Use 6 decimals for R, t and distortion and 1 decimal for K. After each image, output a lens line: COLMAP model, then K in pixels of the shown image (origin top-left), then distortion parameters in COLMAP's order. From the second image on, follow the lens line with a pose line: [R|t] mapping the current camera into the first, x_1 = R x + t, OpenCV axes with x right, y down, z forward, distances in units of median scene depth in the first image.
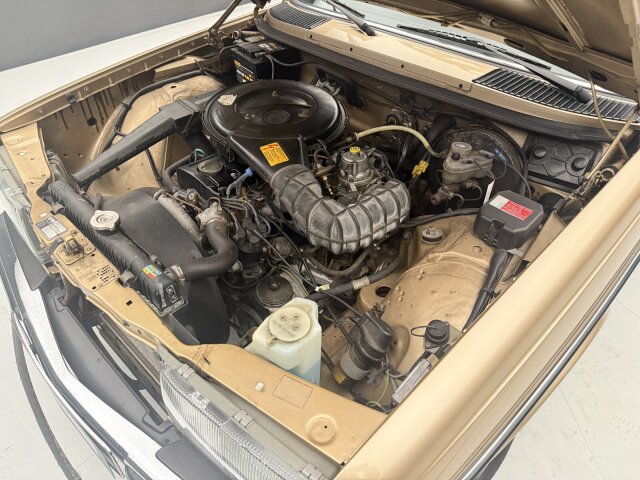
lens RADIAL K [[454.5, 0, 320.0], [0, 454.5, 240.0], [0, 0, 1]] dist [0.088414, -0.139118]
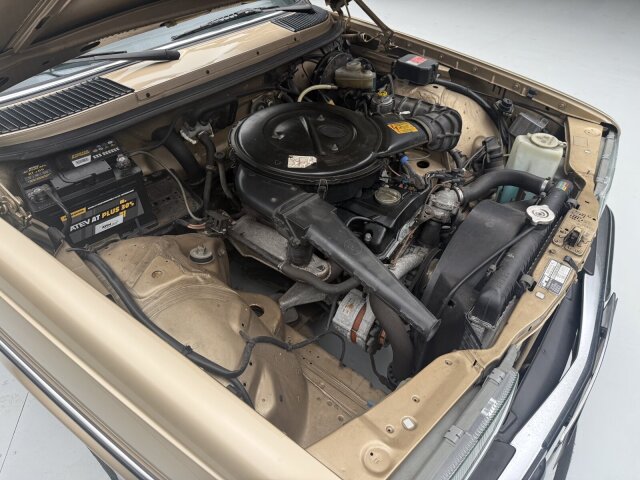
lens RADIAL K [[454.5, 0, 320.0], [0, 454.5, 240.0], [0, 0, 1]] dist [0.088414, -0.139118]
pose [[-0.134697, -0.652779, 0.745477, -0.845119], [0.631958, 0.522874, 0.572042, -0.637068], [-0.763208, 0.548162, 0.342099, 0.746855]]
